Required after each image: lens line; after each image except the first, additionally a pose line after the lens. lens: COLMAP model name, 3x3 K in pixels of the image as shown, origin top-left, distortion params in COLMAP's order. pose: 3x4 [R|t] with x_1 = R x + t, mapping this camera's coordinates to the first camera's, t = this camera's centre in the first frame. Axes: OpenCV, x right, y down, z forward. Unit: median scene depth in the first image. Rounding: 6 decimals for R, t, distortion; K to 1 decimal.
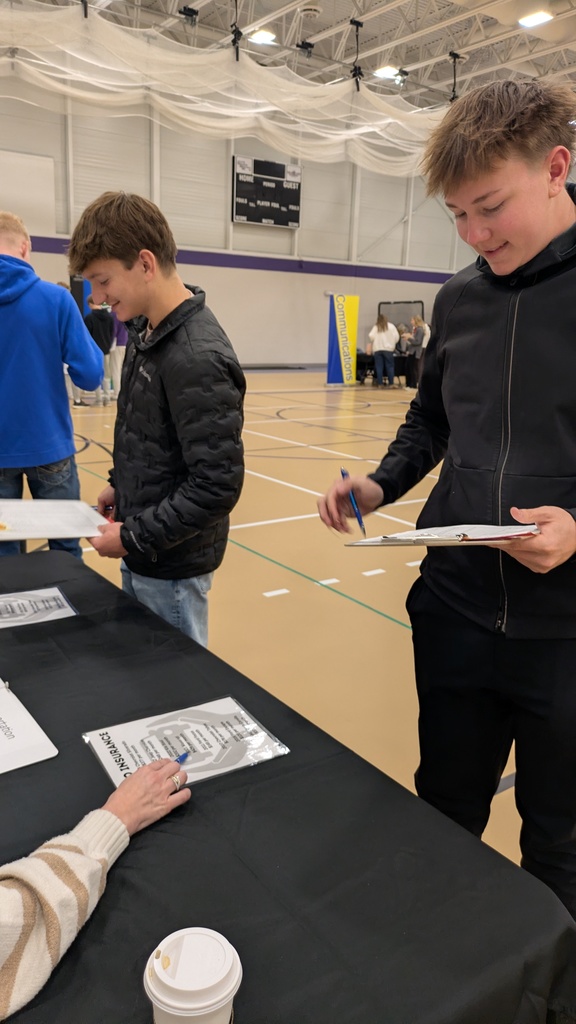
lens RADIAL K [[757.5, 0, 287.3], [0, 757.5, 511.2], [0, 0, 1]] dist [0.012898, 0.002571]
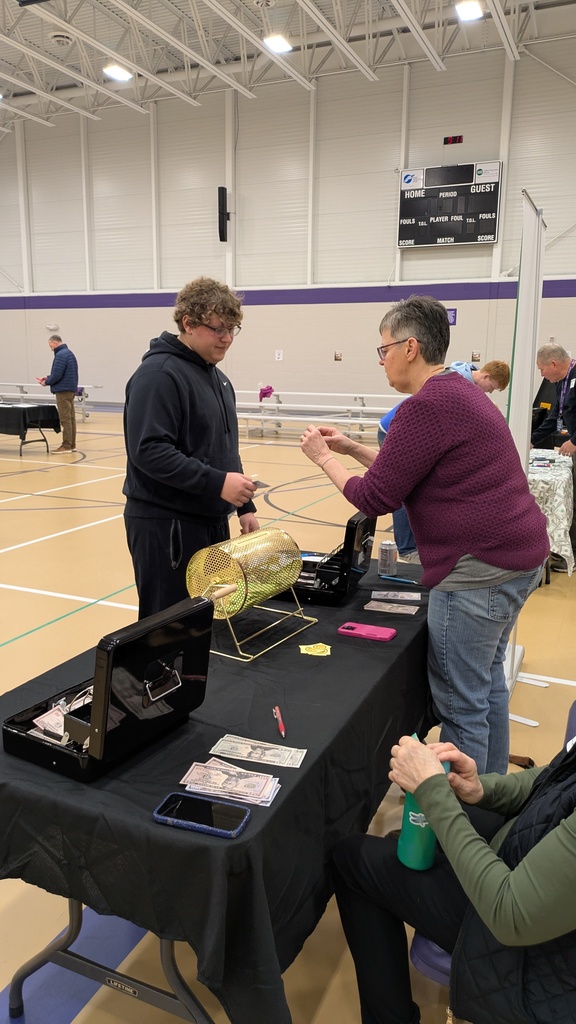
lens RADIAL K [[757.5, 0, 286.9], [0, 757.5, 512.2], [0, 0, 1]] dist [0.012898, 0.002571]
pose [[0.486220, 0.152409, -0.860443, 0.626040], [-0.210625, 0.976081, 0.053871, -0.111416], [0.848073, 0.155038, 0.506691, 0.501423]]
